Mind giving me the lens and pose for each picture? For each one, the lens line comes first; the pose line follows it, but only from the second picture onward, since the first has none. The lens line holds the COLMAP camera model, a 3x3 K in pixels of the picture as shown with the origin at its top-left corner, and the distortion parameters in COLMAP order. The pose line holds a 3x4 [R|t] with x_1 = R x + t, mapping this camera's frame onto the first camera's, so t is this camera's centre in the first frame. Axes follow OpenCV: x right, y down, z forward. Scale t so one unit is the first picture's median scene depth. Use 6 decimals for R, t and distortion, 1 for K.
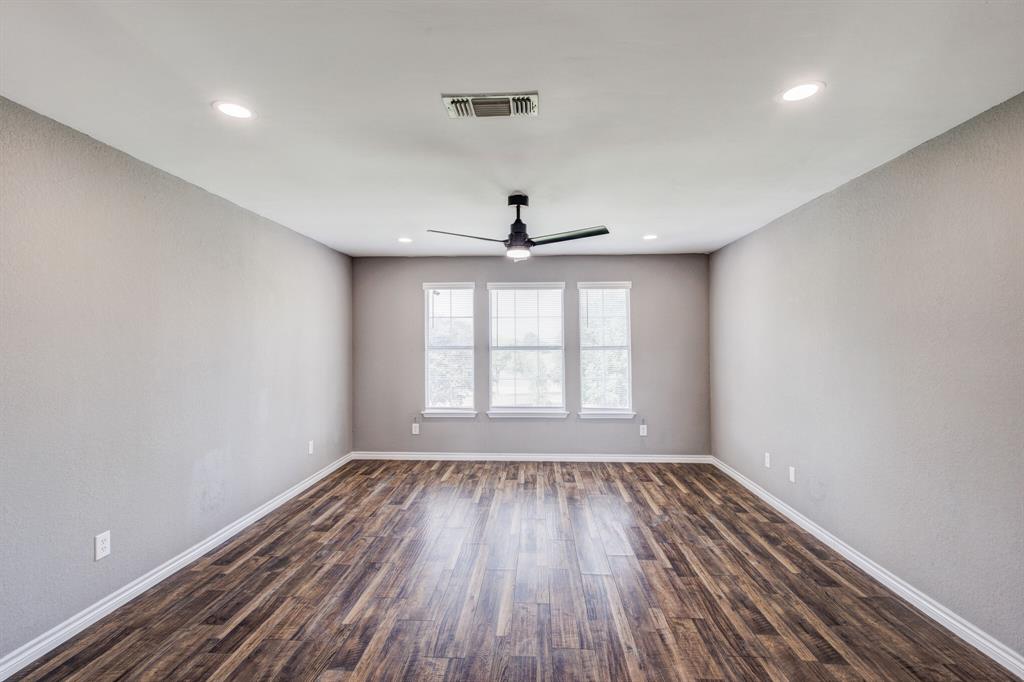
lens RADIAL K [[474.8, 0, 512.3], [0, 474.8, 339.5], [0, 0, 1]] dist [0.005414, -0.001792]
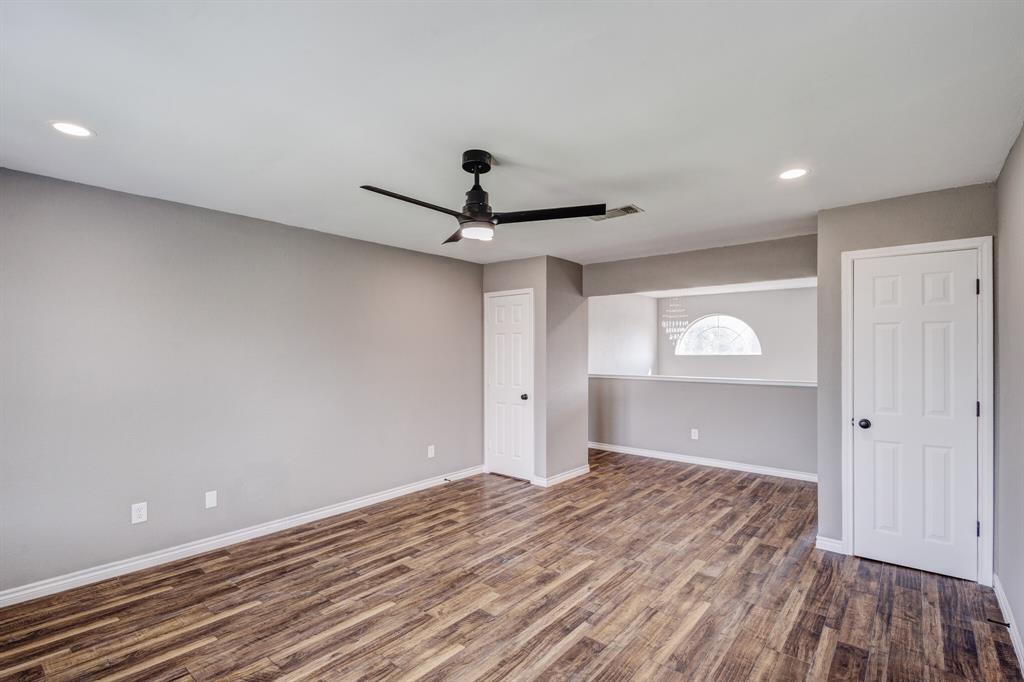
lens RADIAL K [[474.8, 0, 514.5], [0, 474.8, 347.2], [0, 0, 1]] dist [0.005414, -0.001792]
pose [[-0.797450, 0.007406, 0.603339, -0.557874], [-0.002172, 0.999883, -0.015144, 0.007938], [-0.603381, -0.013388, -0.797341, 1.817646]]
